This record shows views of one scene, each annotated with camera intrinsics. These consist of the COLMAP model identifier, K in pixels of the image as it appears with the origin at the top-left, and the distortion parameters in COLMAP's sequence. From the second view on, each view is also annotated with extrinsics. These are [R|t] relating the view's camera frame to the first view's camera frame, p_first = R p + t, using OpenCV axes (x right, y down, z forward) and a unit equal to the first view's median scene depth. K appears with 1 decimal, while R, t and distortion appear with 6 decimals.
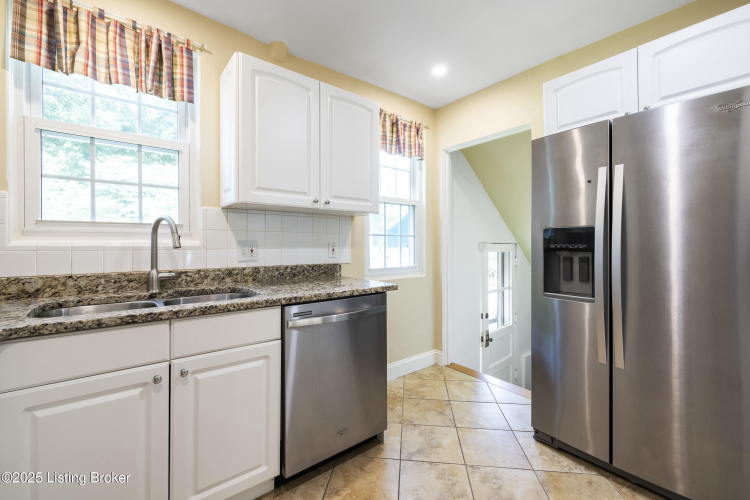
lens RADIAL K [[317.3, 0, 377.0], [0, 317.3, 244.1], [0, 0, 1]] dist [0.001515, 0.000274]
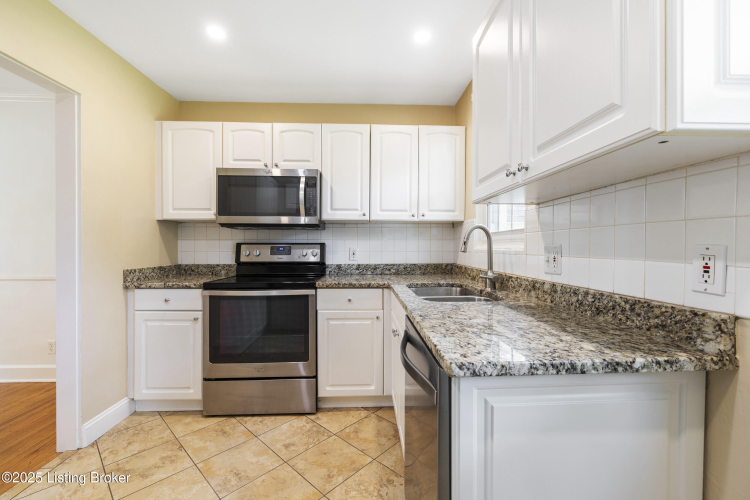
lens RADIAL K [[317.3, 0, 374.7], [0, 317.3, 248.1], [0, 0, 1]] dist [0.001515, 0.000274]
pose [[-0.584709, -0.000916, -0.811243, 0.354768], [-0.009941, 0.999932, 0.006036, -0.001285], [0.811182, 0.011594, -0.584678, 1.008512]]
